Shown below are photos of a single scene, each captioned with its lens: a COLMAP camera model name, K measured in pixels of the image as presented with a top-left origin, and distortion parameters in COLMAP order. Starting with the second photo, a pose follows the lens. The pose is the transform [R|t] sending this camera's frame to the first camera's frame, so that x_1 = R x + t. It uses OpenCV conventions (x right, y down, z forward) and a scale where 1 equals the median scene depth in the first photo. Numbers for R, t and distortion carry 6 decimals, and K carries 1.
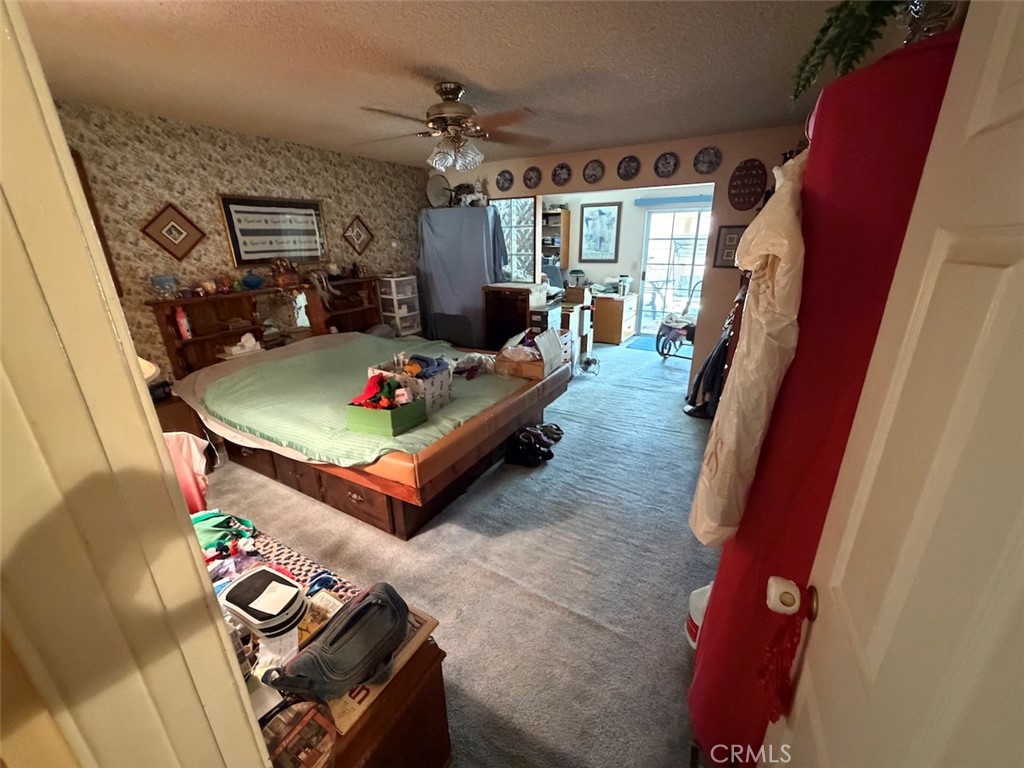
lens RADIAL K [[409.2, 0, 511.1], [0, 409.2, 382.7], [0, 0, 1]] dist [-0.001673, 0.000356]
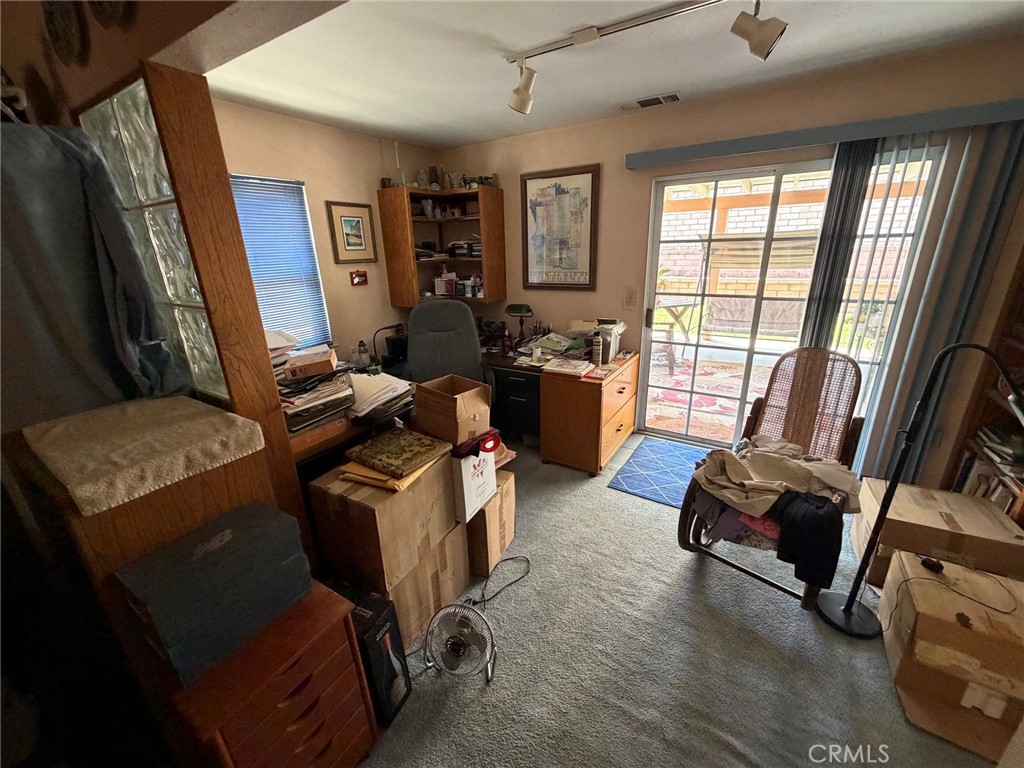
lens RADIAL K [[409.2, 0, 515.3], [0, 409.2, 385.7], [0, 0, 1]] dist [-0.001673, 0.000356]
pose [[0.999433, -0.010689, -0.031935, 0.179663], [0.010509, 0.999928, -0.005792, -0.178632], [0.031994, 0.005453, 0.999473, 0.510640]]
